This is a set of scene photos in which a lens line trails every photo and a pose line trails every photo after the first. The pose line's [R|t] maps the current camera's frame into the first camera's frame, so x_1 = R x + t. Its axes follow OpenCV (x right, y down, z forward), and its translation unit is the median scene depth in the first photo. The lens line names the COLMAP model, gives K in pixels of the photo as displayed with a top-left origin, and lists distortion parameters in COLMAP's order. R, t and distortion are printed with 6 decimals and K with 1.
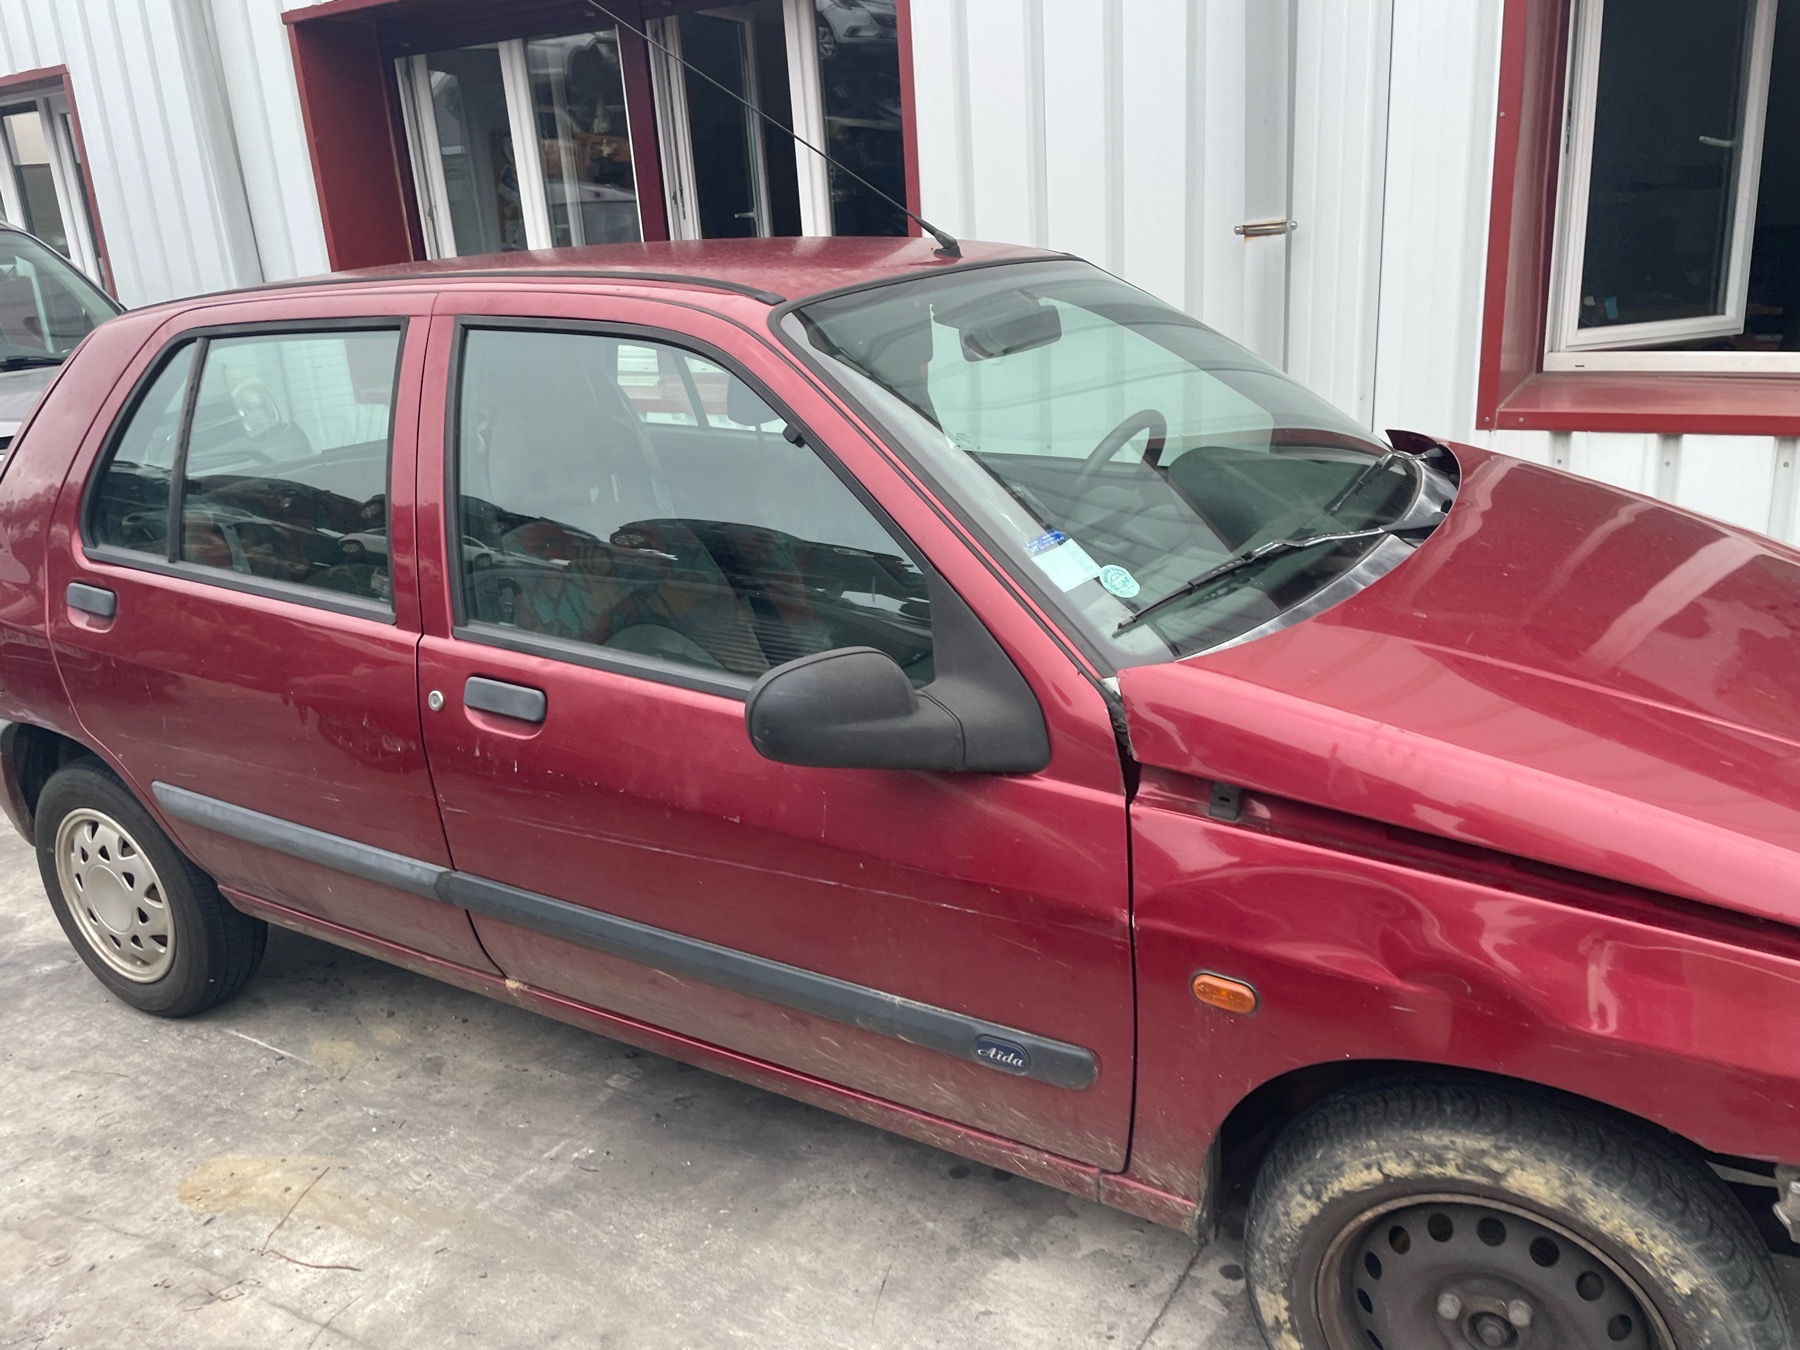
lens RADIAL K [[1348.7, 0, 921.7], [0, 1348.7, 662.7], [0, 0, 1]] dist [0.080286, -0.100058]
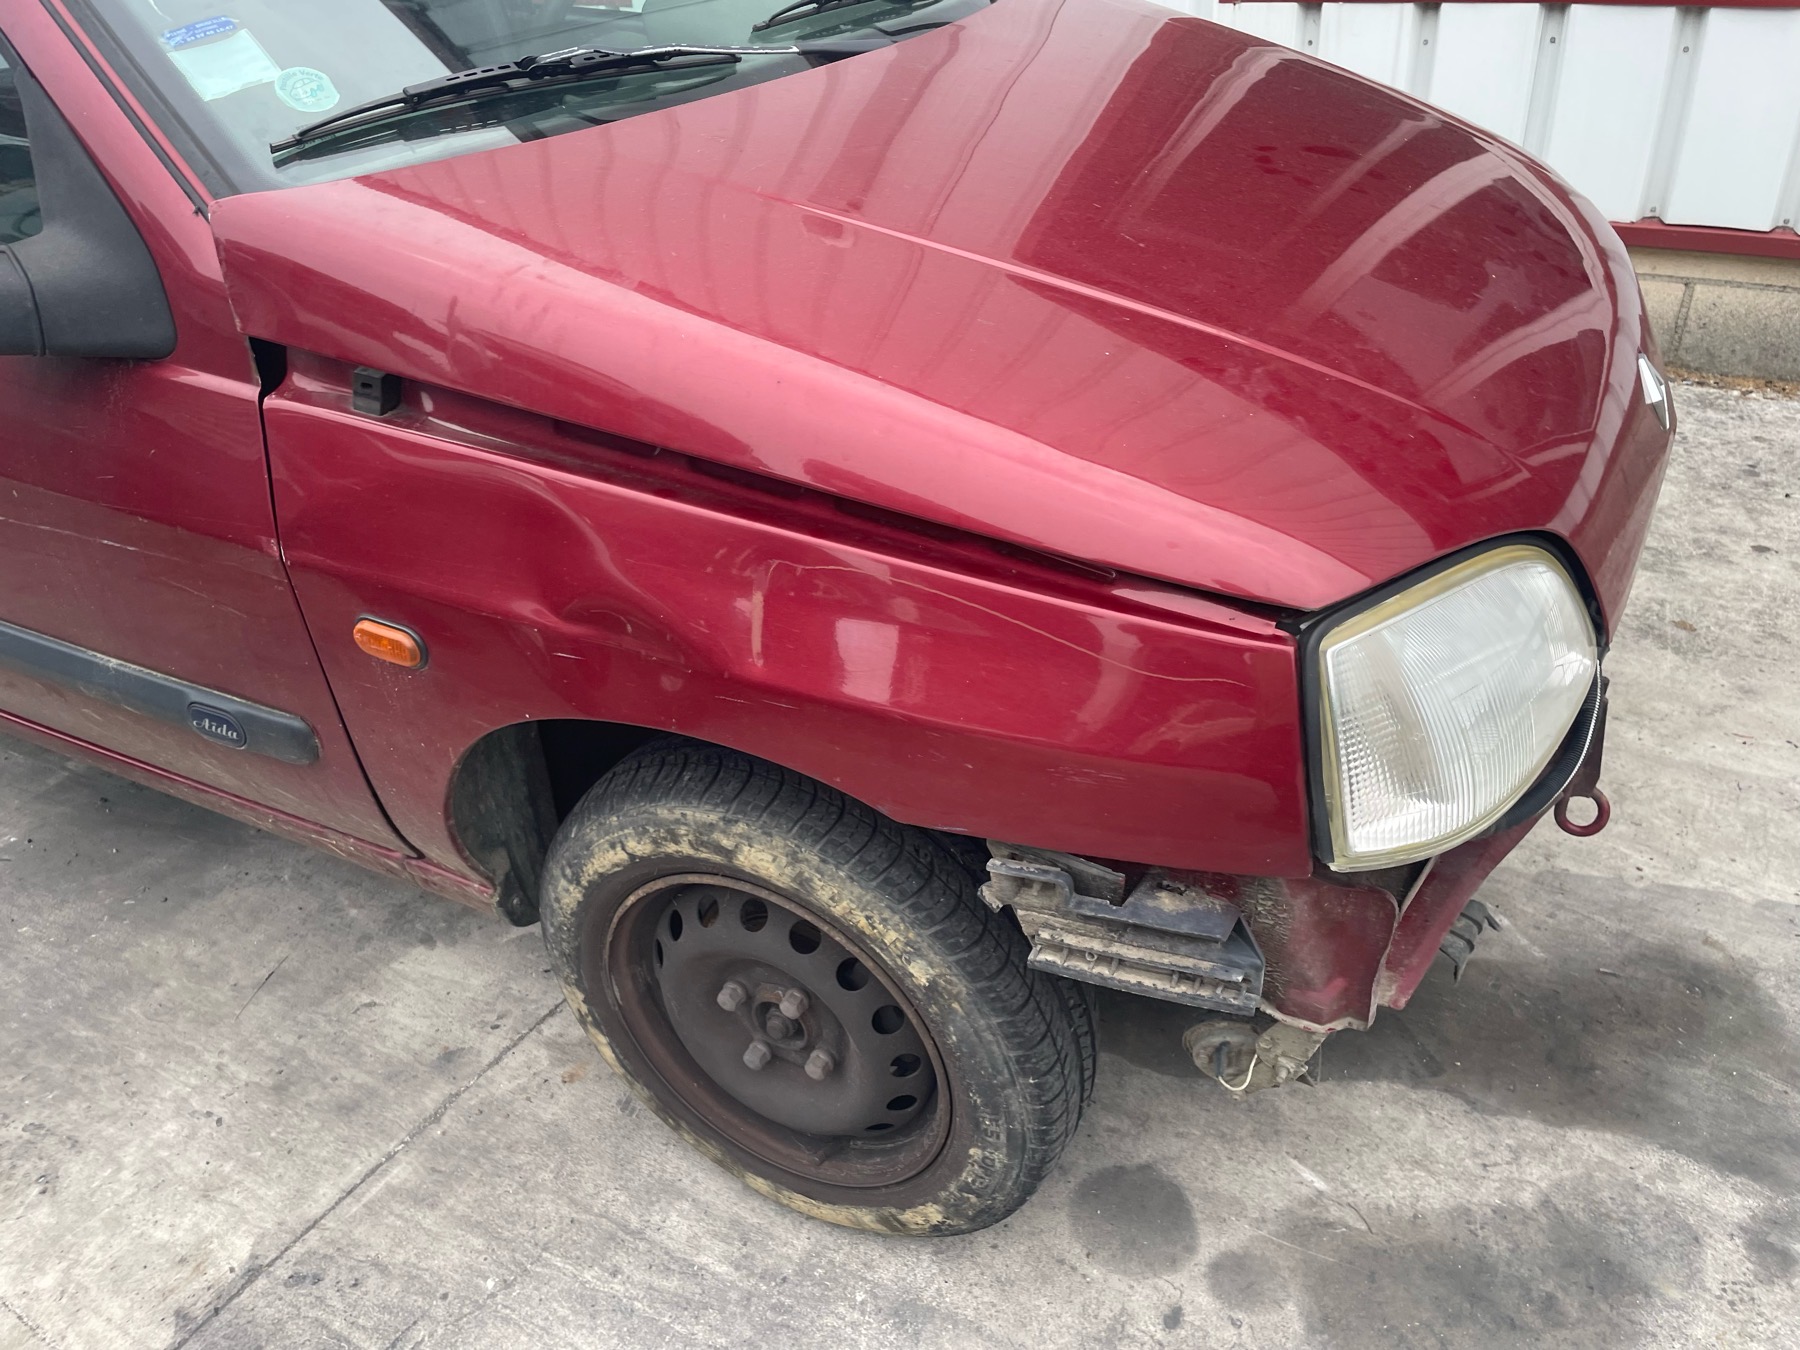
lens RADIAL K [[1352.2, 0, 914.0], [0, 1352.2, 675.3], [0, 0, 1]] dist [0.077088, -0.100128]
pose [[0.999323, -0.015684, 0.033282, 0.466879], [0.007325, 0.971291, 0.237783, 0.075115], [-0.036056, -0.237378, 0.970748, 0.221156]]
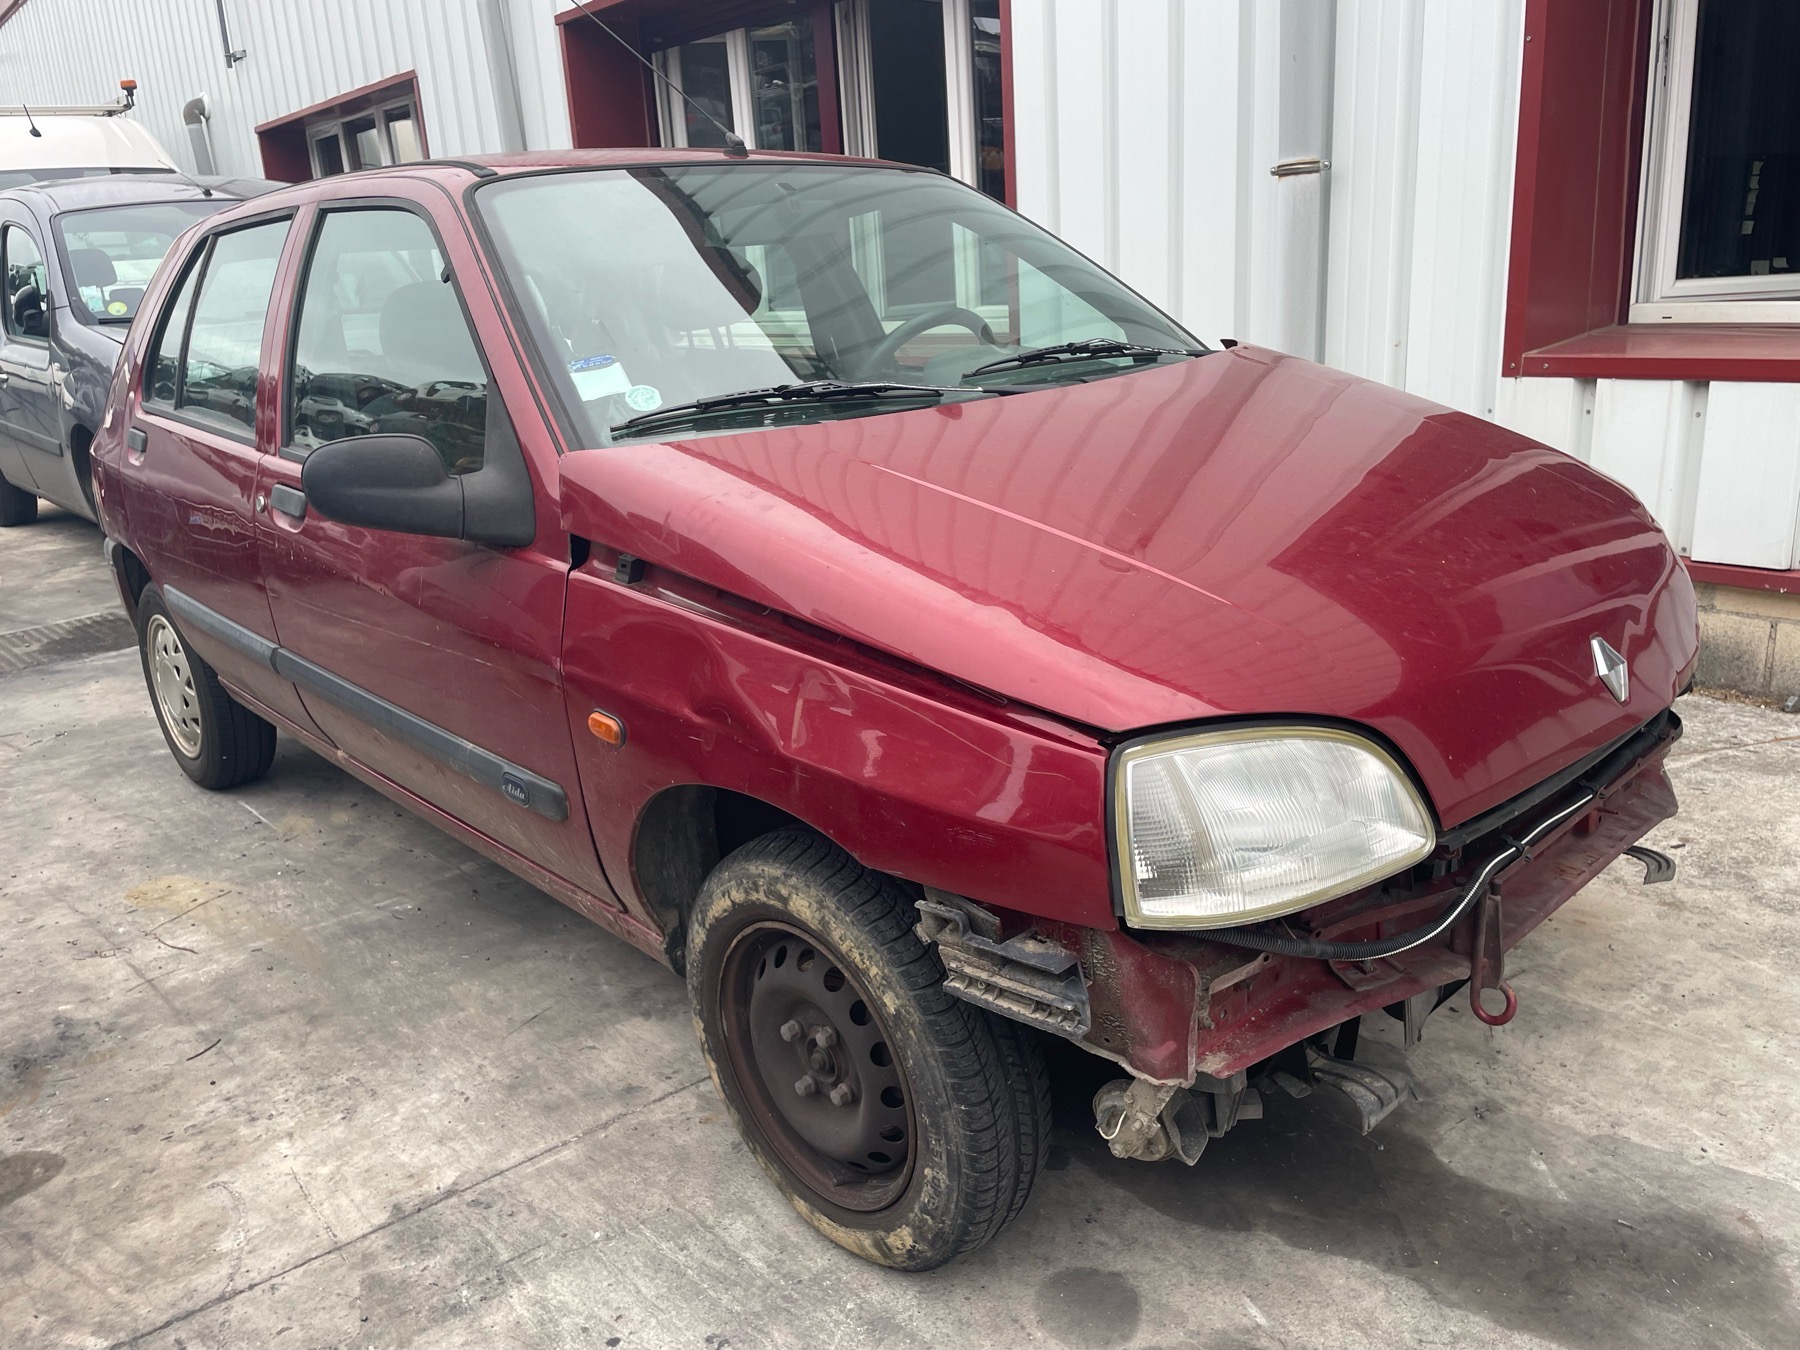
lens RADIAL K [[1352.2, 0, 914.0], [0, 1352.2, 675.3], [0, 0, 1]] dist [0.077088, -0.100128]
pose [[0.955702, 0.087464, -0.281041, 0.762788], [-0.087763, 0.996074, 0.011549, 0.151819], [0.280947, 0.013628, 0.959626, -0.056009]]
